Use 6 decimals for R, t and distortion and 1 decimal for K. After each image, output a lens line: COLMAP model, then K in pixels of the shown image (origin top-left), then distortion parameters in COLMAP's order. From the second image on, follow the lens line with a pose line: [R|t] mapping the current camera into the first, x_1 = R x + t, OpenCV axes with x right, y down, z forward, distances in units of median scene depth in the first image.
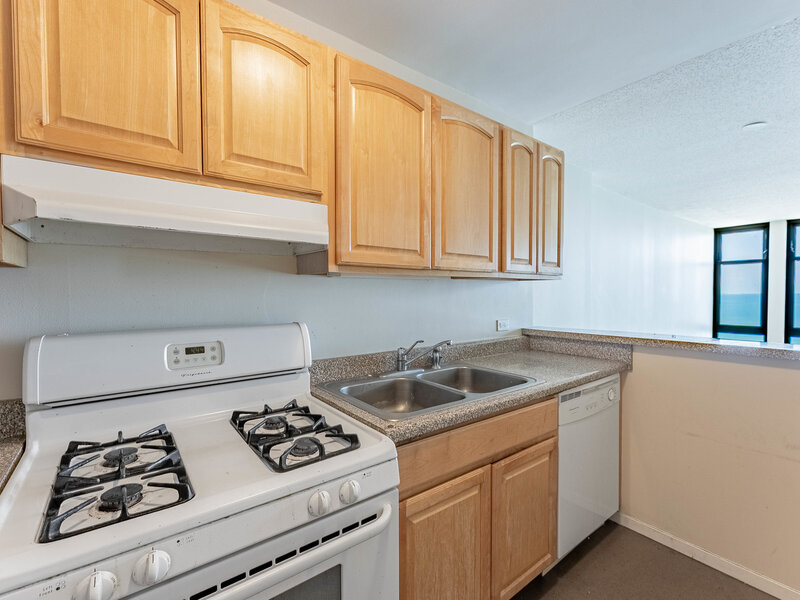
lens RADIAL K [[363.3, 0, 407.0], [0, 363.3, 302.3], [0, 0, 1]] dist [0.004039, 0.000182]
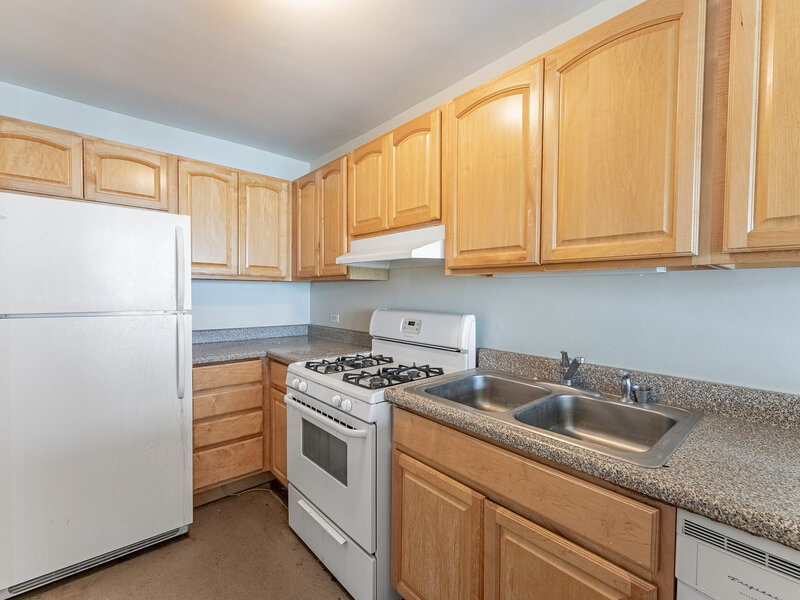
lens RADIAL K [[363.3, 0, 405.2], [0, 363.3, 298.0], [0, 0, 1]] dist [0.004039, 0.000182]
pose [[0.073588, 0.024705, -0.996983, 1.133128], [-0.028131, 0.999347, 0.022687, -0.030299], [0.996892, 0.026376, 0.074235, 0.806084]]
